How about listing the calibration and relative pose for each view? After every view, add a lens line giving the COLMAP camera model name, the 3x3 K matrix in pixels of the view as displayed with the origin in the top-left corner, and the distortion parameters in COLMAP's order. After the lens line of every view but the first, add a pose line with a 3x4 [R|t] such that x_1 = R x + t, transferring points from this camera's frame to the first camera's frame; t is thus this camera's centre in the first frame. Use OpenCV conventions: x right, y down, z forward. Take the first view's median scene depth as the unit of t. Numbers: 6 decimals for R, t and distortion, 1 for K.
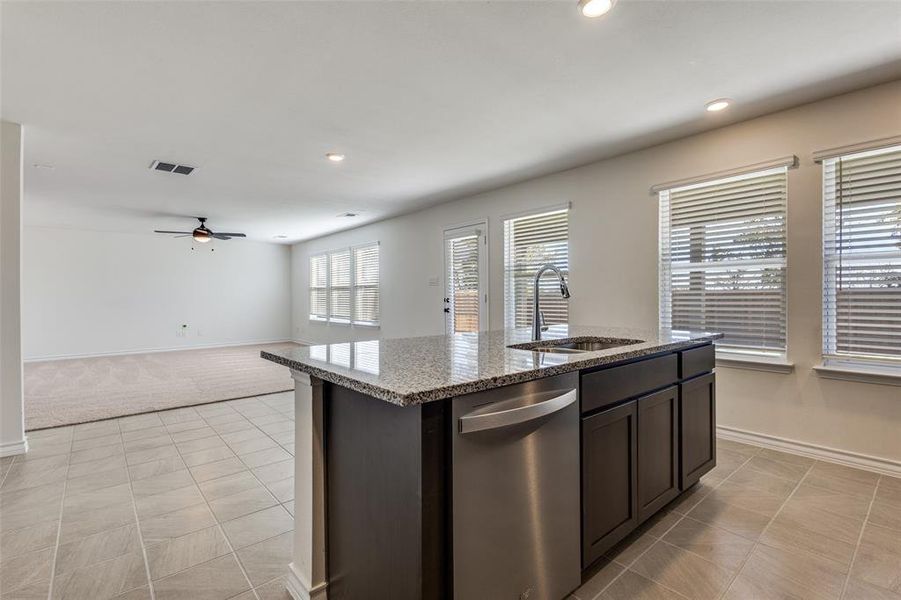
lens RADIAL K [[415.8, 0, 445.6], [0, 415.8, 296.0], [0, 0, 1]] dist [0.011306, -0.001127]
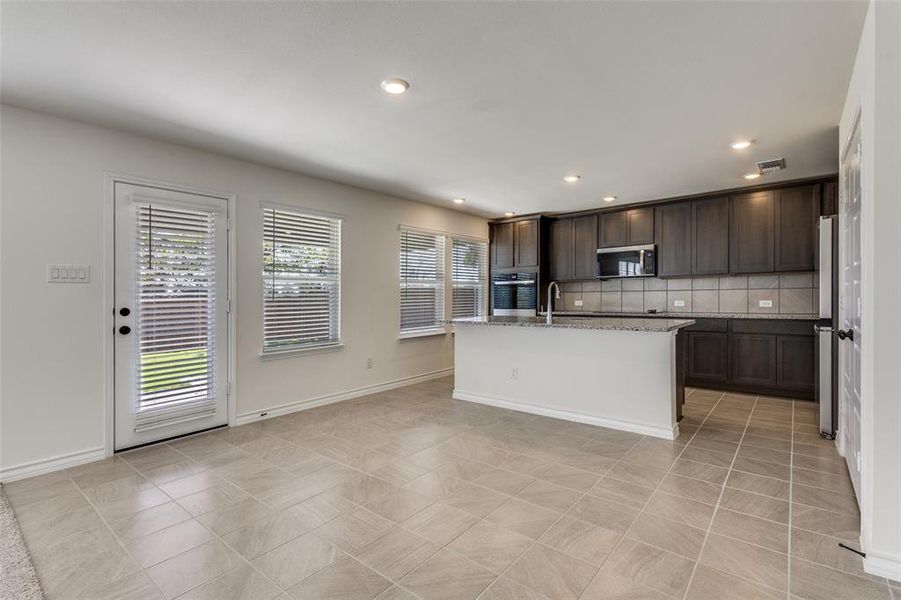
lens RADIAL K [[415.8, 0, 448.1], [0, 415.8, 292.5], [0, 0, 1]] dist [0.011306, -0.001127]
pose [[-0.176188, 0.012289, 0.984280, -0.469186], [0.007576, 0.999909, -0.011128, -0.004580], [-0.984327, 0.005496, -0.176265, 0.523735]]
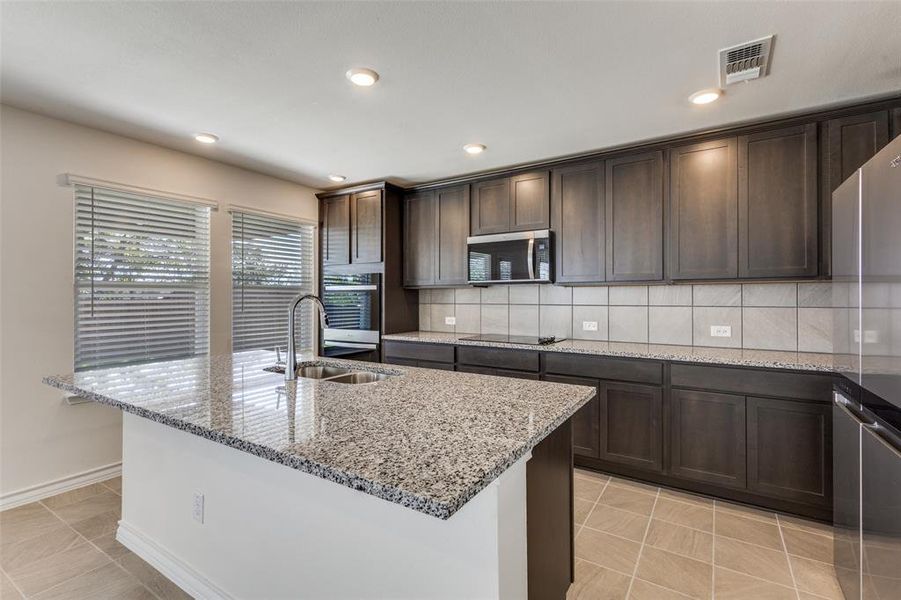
lens RADIAL K [[415.8, 0, 447.9], [0, 415.8, 278.6], [0, 0, 1]] dist [0.011306, -0.001127]
pose [[-0.284518, 0.041644, 0.957766, -0.210593], [-0.003999, 0.998996, -0.044624, -0.021907], [-0.958662, -0.016527, -0.284065, 0.271590]]
